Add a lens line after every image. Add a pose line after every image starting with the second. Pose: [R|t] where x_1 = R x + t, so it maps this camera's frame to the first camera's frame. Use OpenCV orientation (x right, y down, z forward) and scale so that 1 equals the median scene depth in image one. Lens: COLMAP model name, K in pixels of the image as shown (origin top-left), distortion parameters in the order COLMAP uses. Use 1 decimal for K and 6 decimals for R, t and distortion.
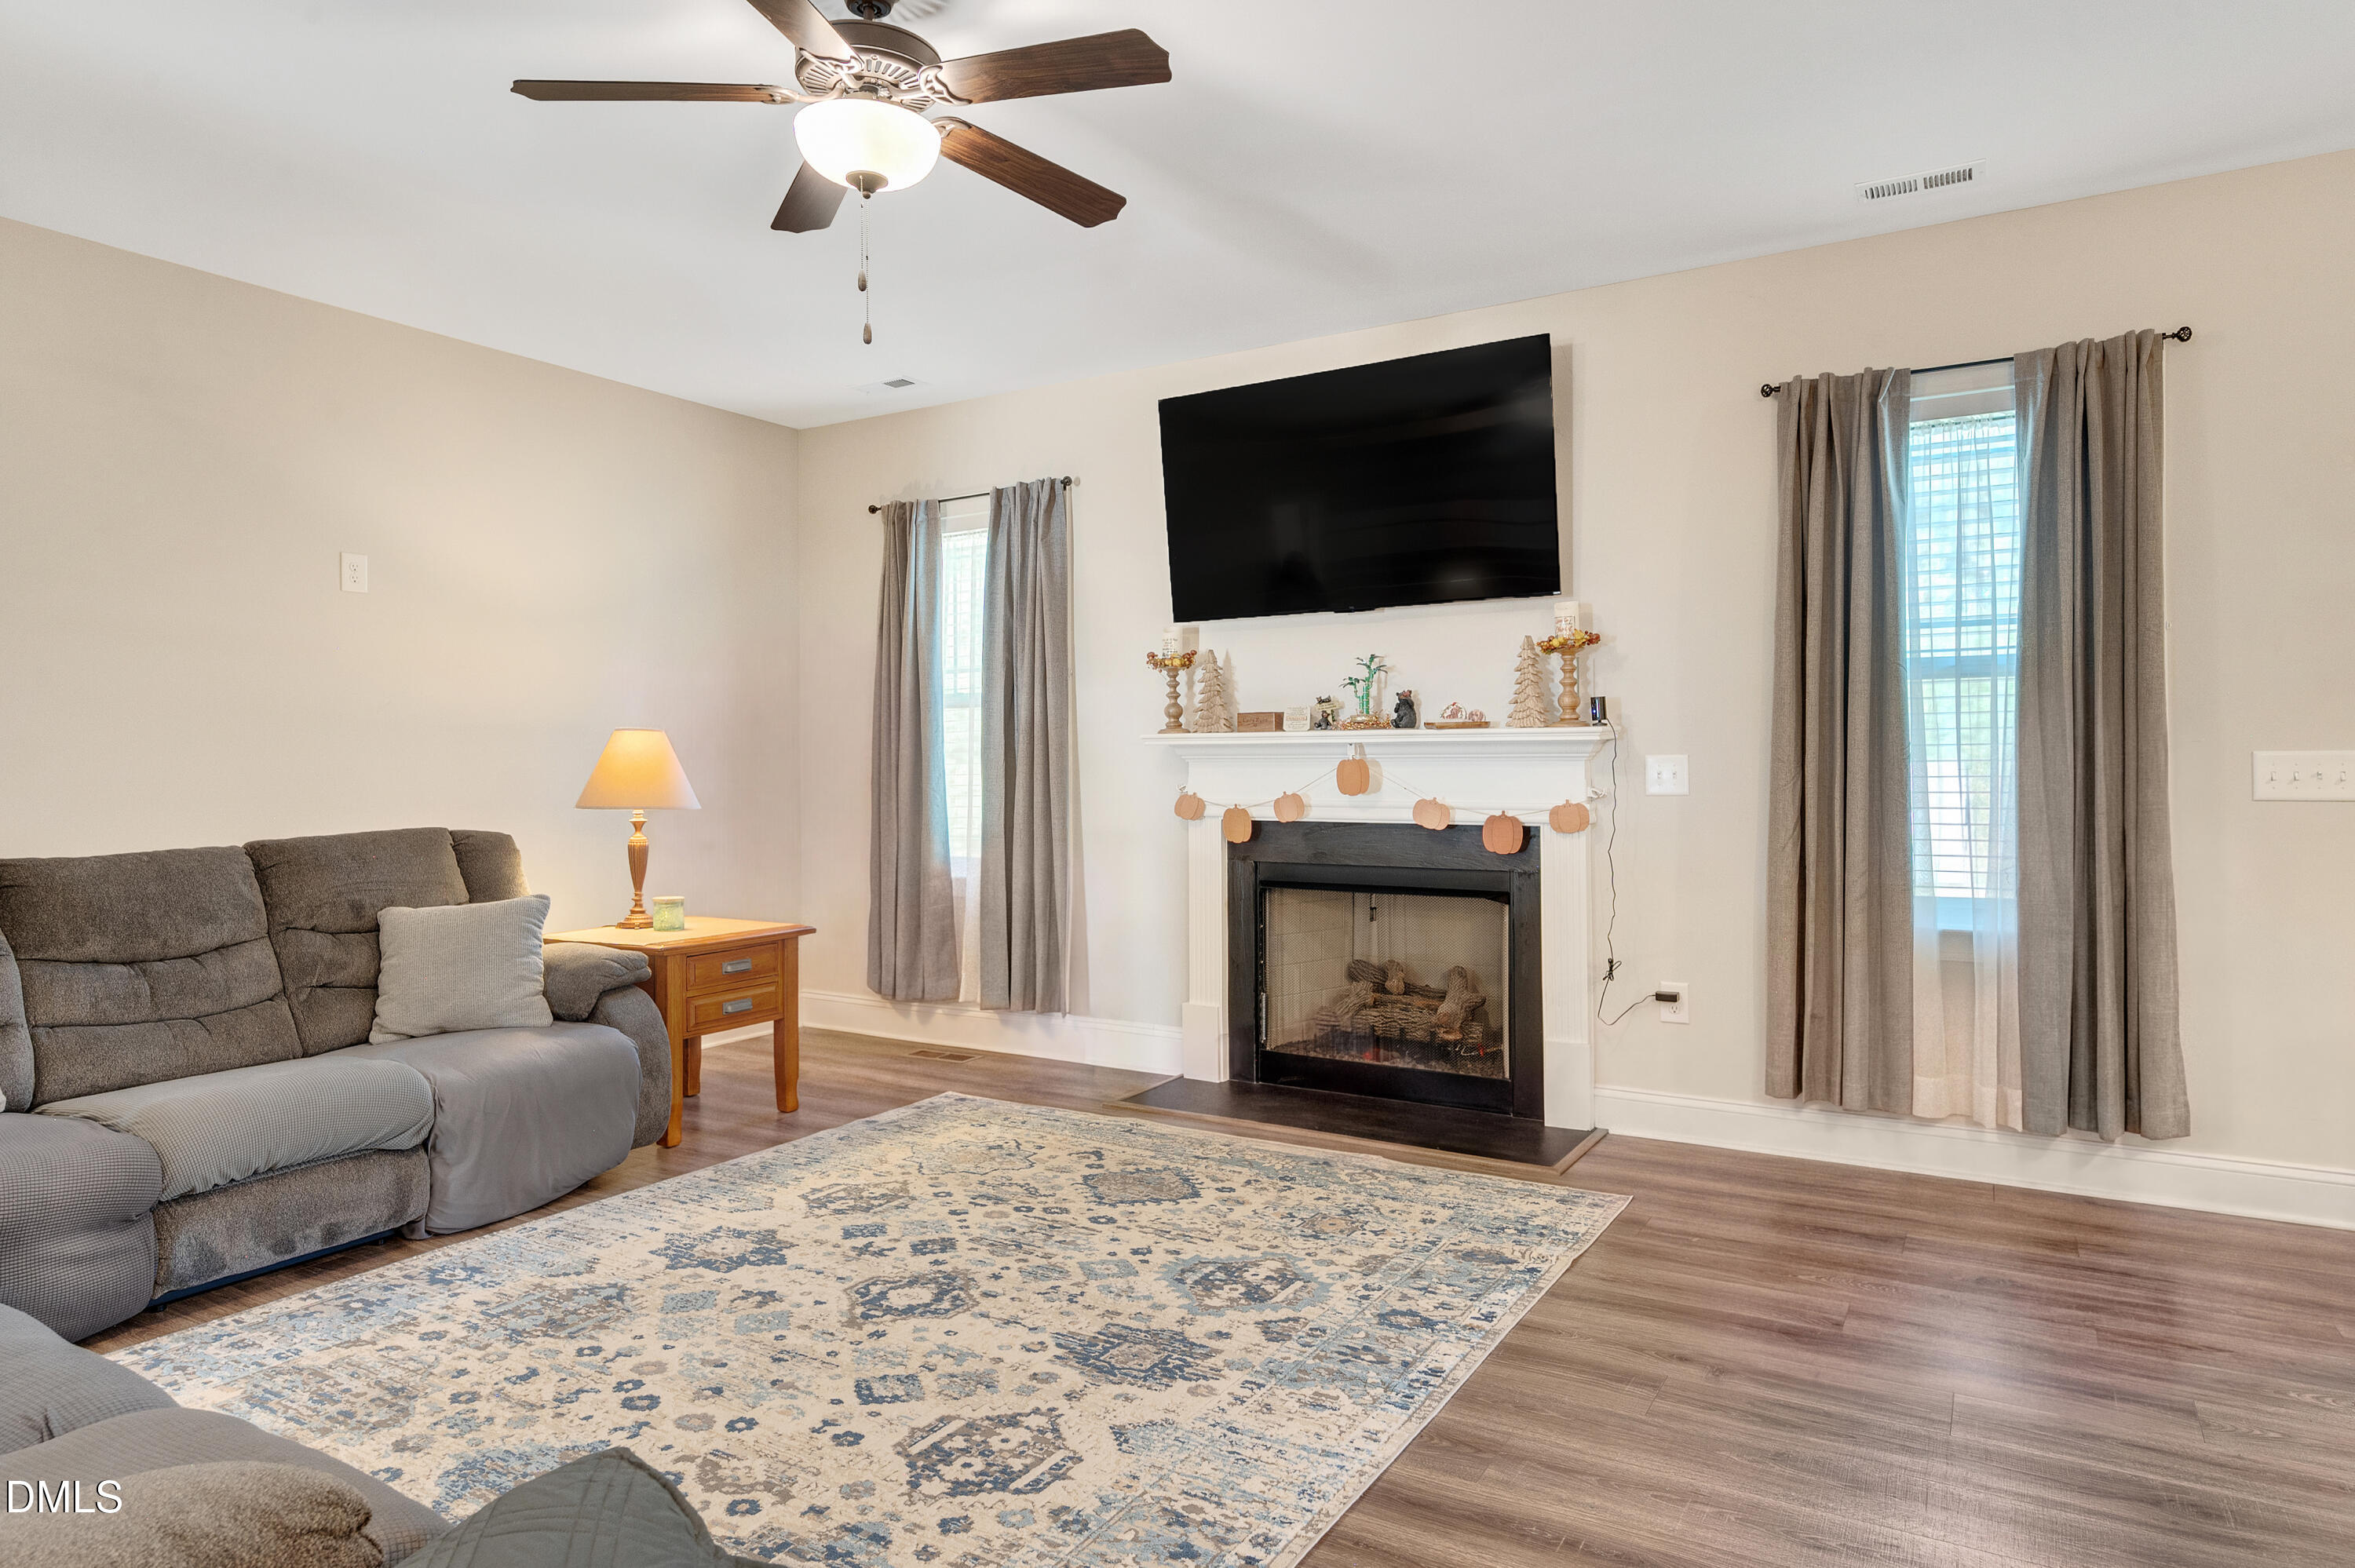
lens RADIAL K [[1354.3, 0, 1173.9], [0, 1354.3, 772.6], [0, 0, 1]] dist [-0.005209, -0.000030]
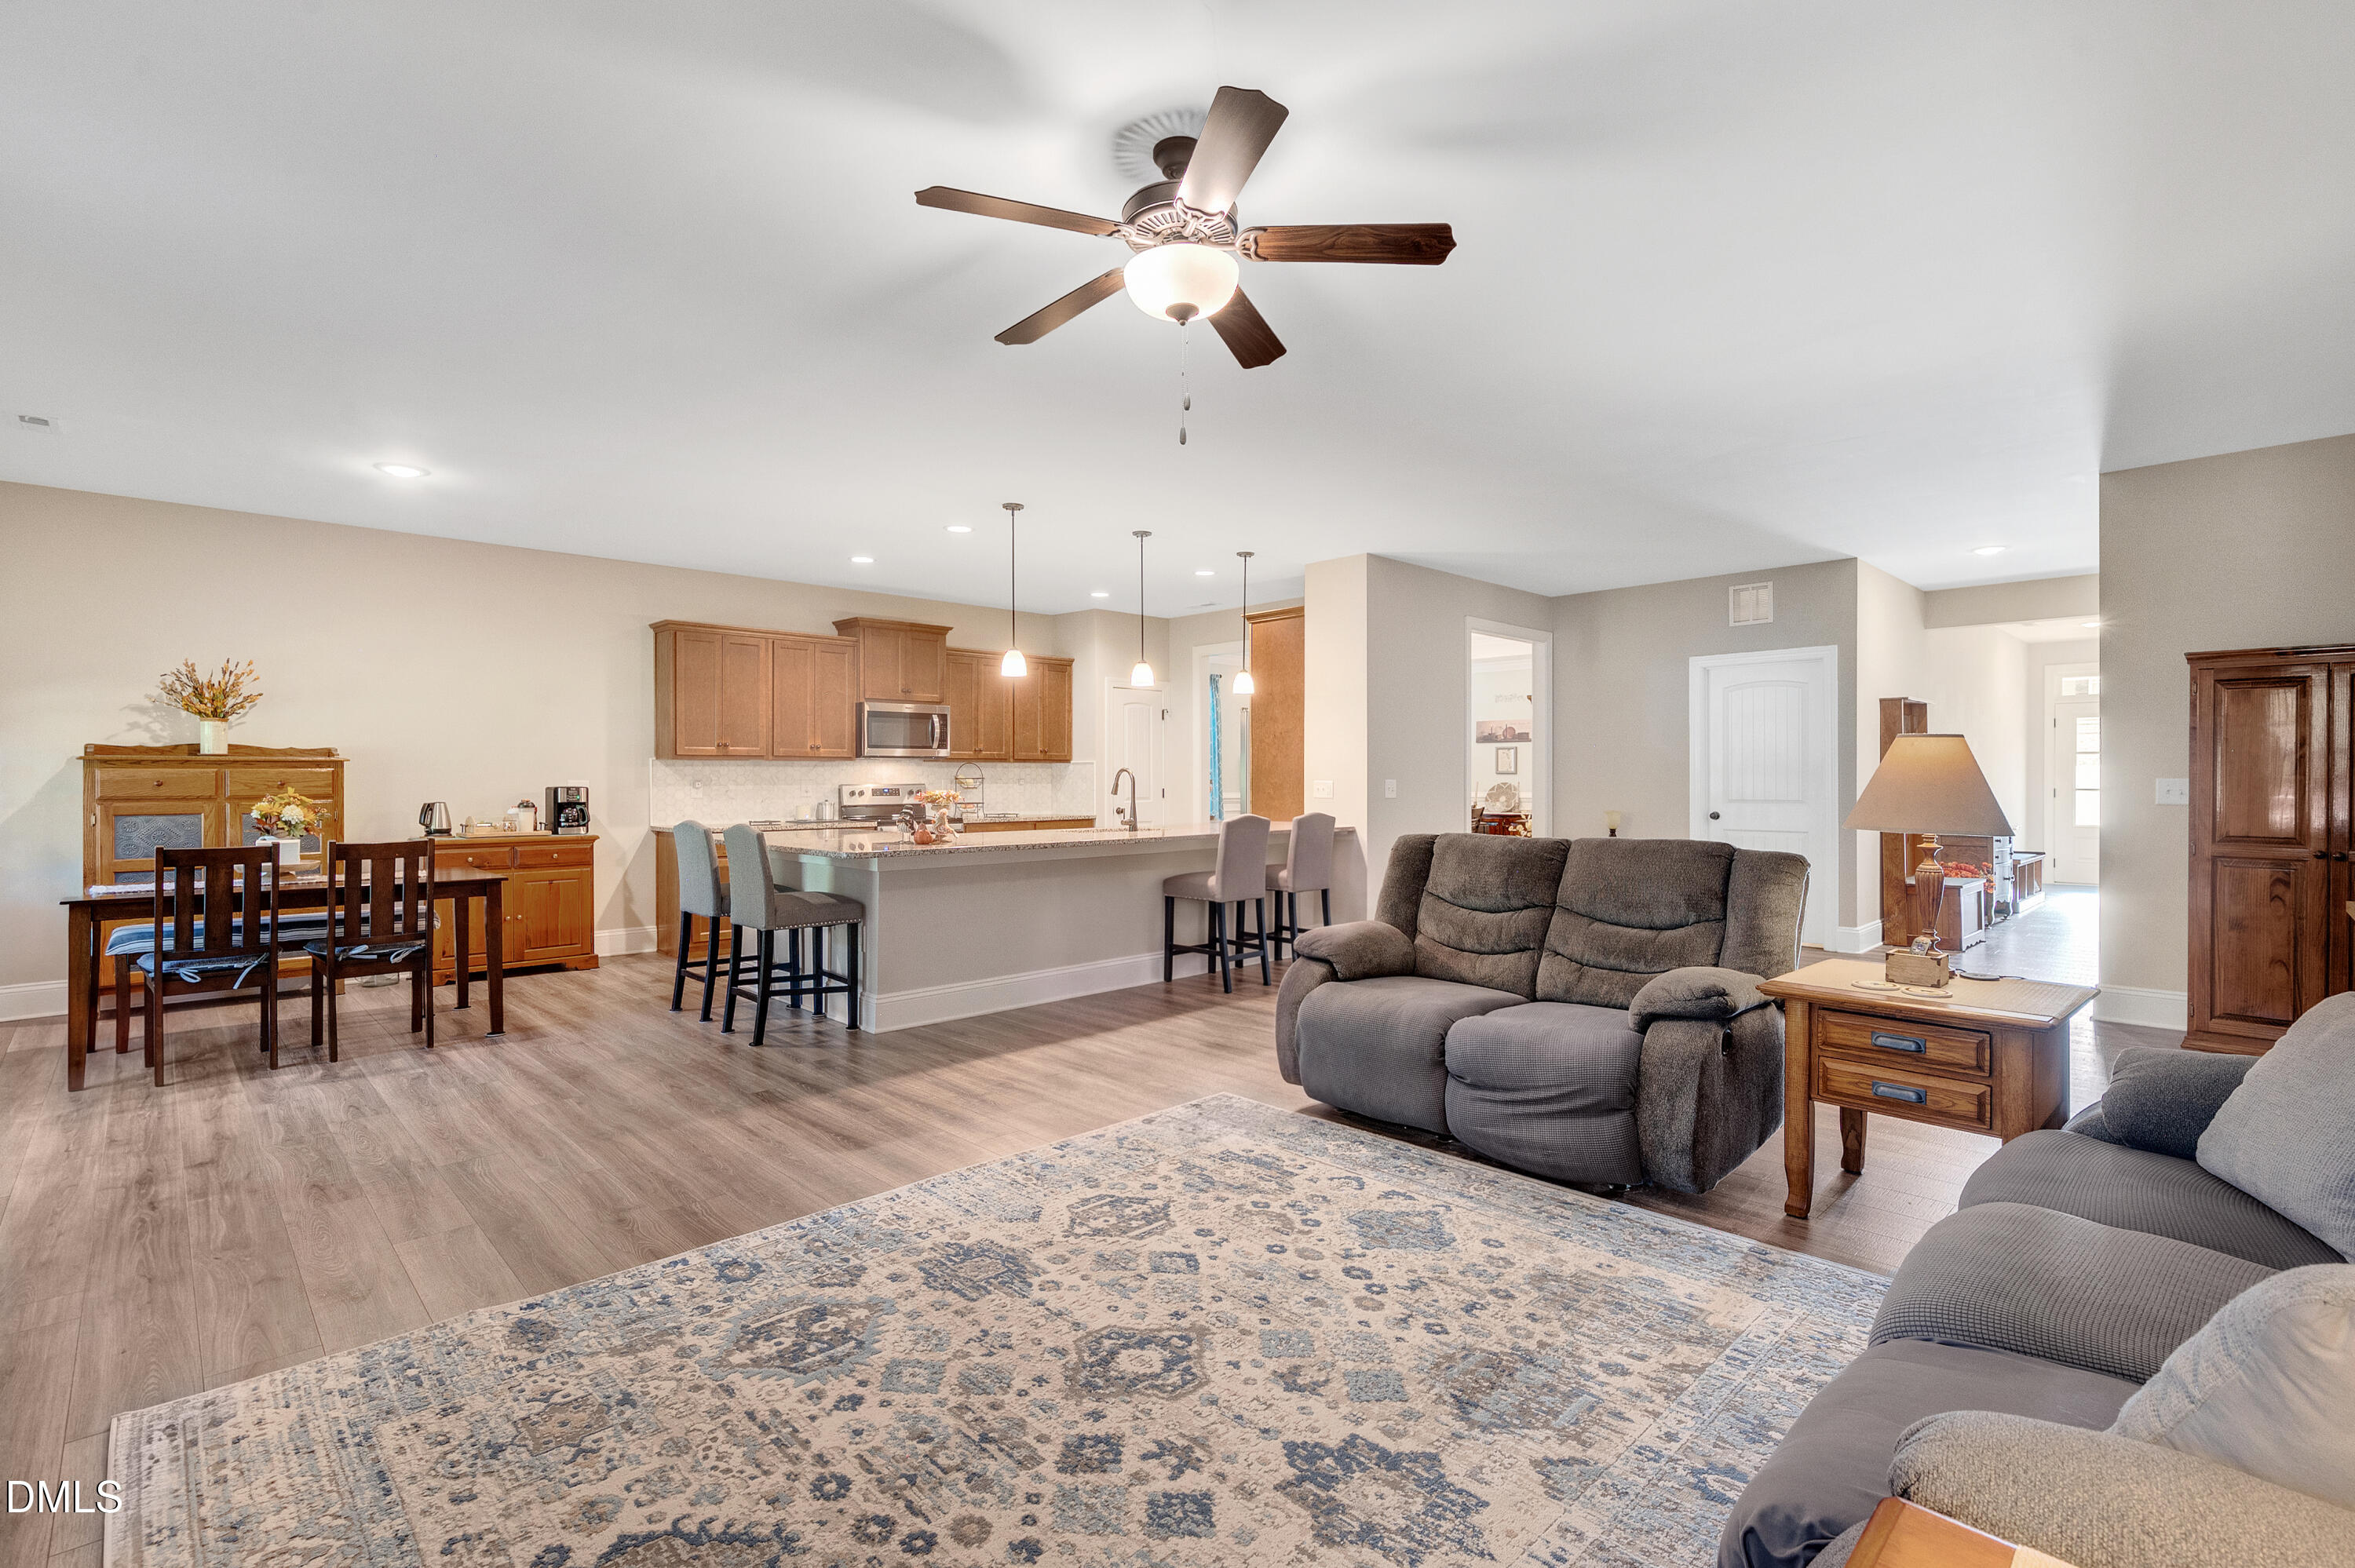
lens RADIAL K [[1026.4, 0, 1180.3], [0, 1026.4, 777.0], [0, 0, 1]] dist [-0.012136, 0.000229]
pose [[-0.966976, 0.007872, 0.254748, -0.397306], [0.009146, 0.999951, 0.003817, -0.018686], [-0.254705, 0.006020, -0.967000, 1.641715]]
